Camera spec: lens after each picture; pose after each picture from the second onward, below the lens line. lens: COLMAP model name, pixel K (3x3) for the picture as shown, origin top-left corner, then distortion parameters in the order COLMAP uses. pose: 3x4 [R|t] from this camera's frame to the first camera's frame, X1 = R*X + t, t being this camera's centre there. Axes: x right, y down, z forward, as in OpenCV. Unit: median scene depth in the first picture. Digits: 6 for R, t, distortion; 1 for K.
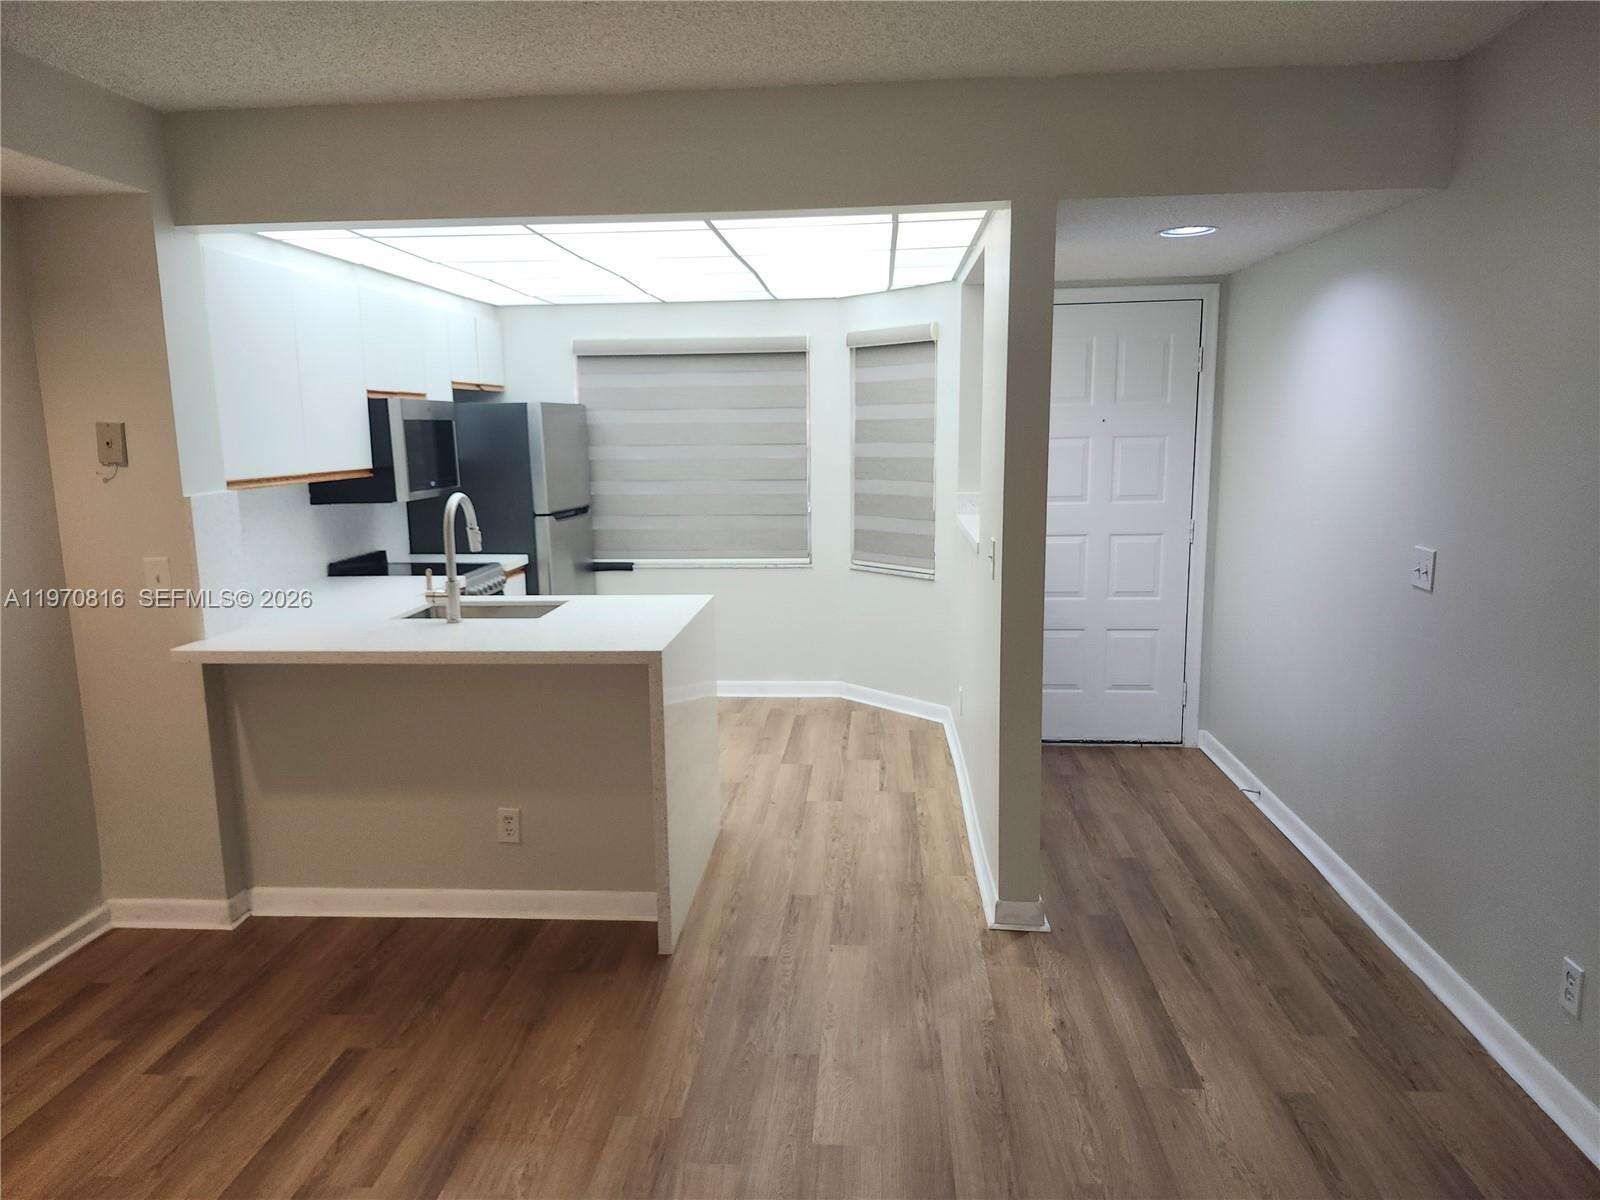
lens RADIAL K [[1096.9, 0, 800.0], [0, 1096.9, 600.0], [0, 0, 1]] dist [0.079562, -0.098237]
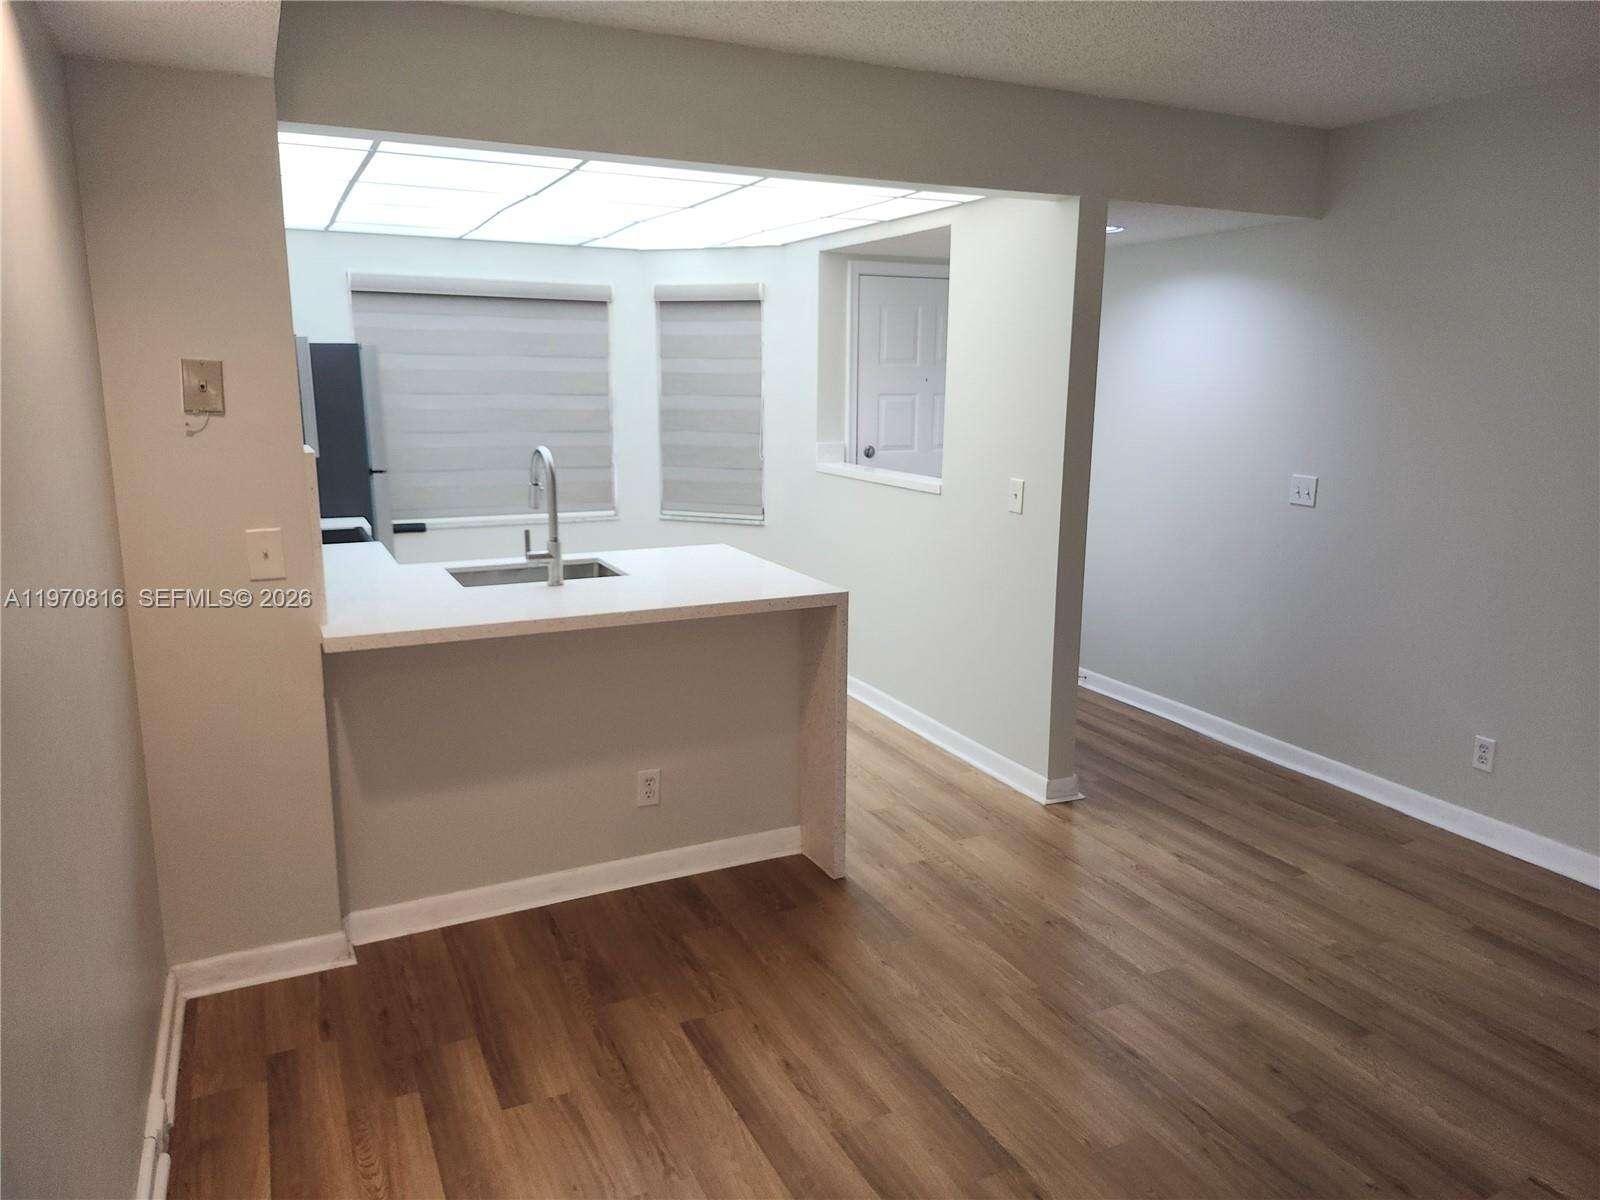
lens RADIAL K [[1097.6, 0, 801.3], [0, 1097.6, 569.2], [0, 0, 1]] dist [0.109581, -0.166854]
pose [[0.861013, -0.066579, 0.504205, -0.623523], [0.059443, 0.997773, 0.030244, -0.008984], [-0.505096, 0.003931, 0.863054, 0.093967]]
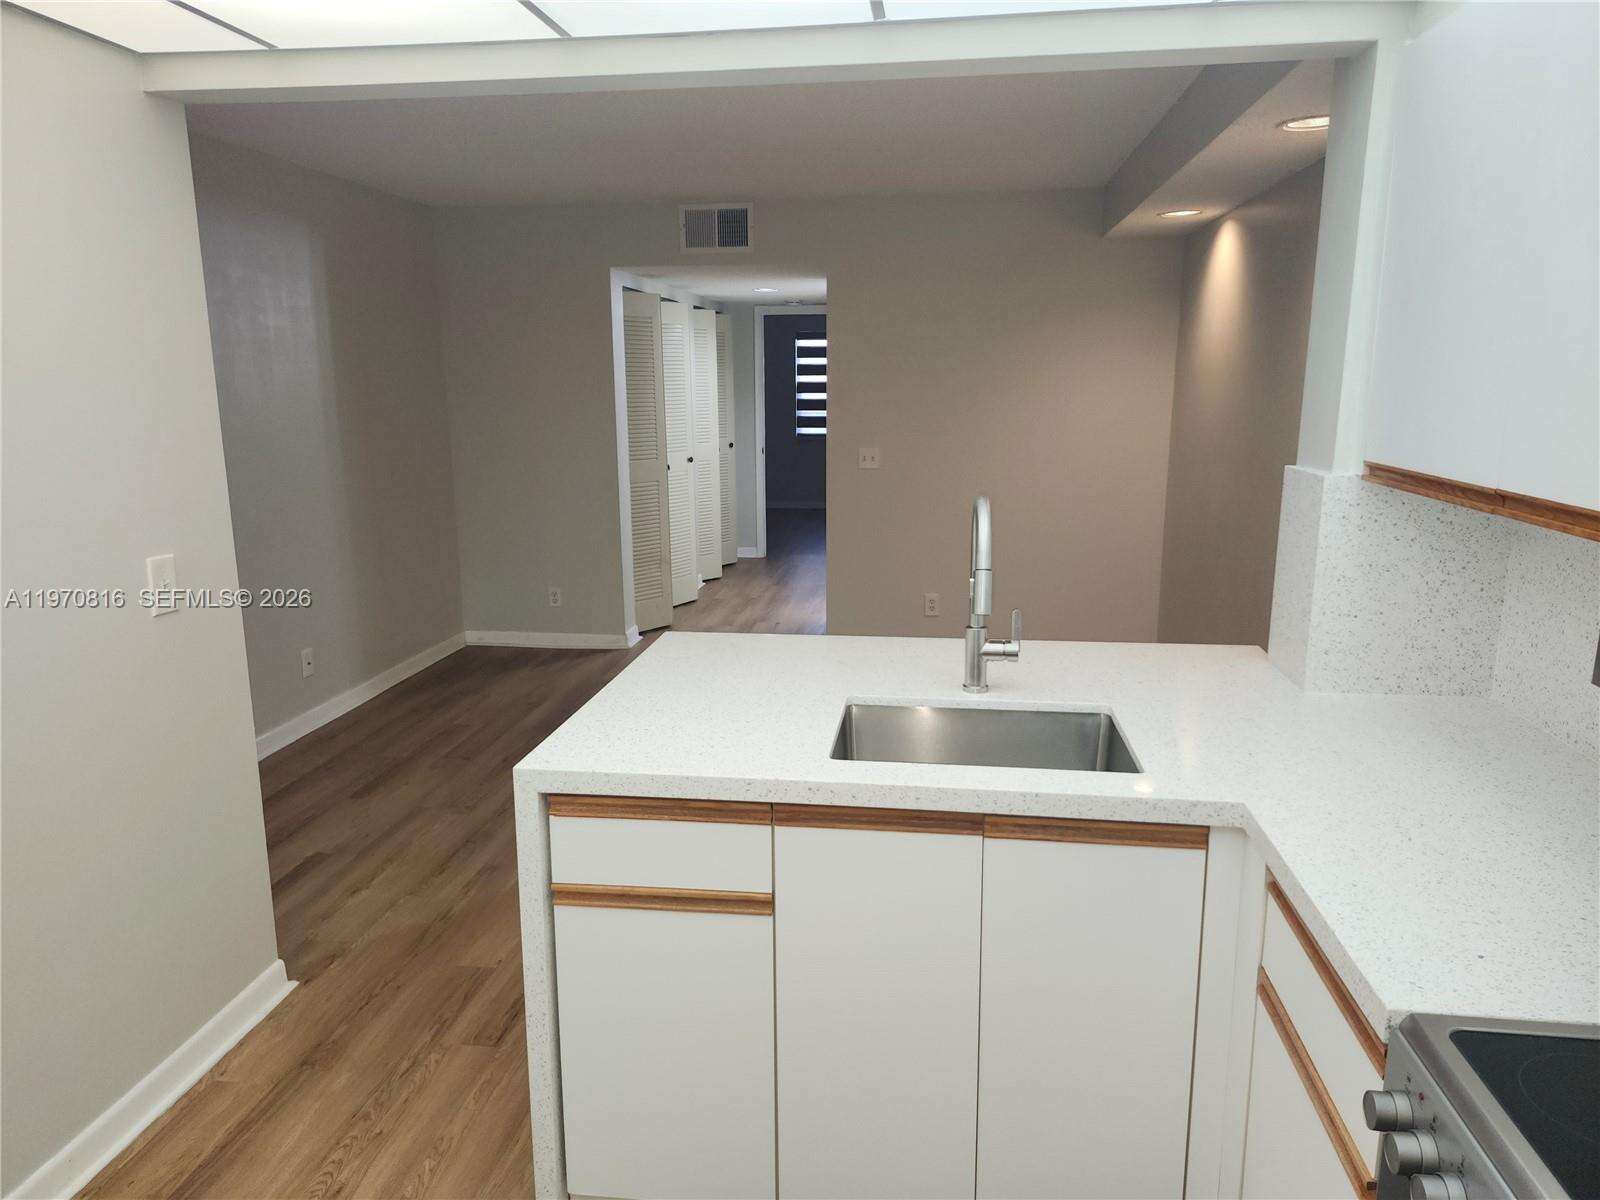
lens RADIAL K [[1096.9, 0, 800.0], [0, 1096.9, 600.0], [0, 0, 1]] dist [0.079562, -0.098237]
pose [[-0.997903, 0.011099, 0.063767, -0.261733], [0.033119, 0.934006, 0.355720, -0.260223], [-0.055610, 0.357086, -0.932415, 1.616887]]
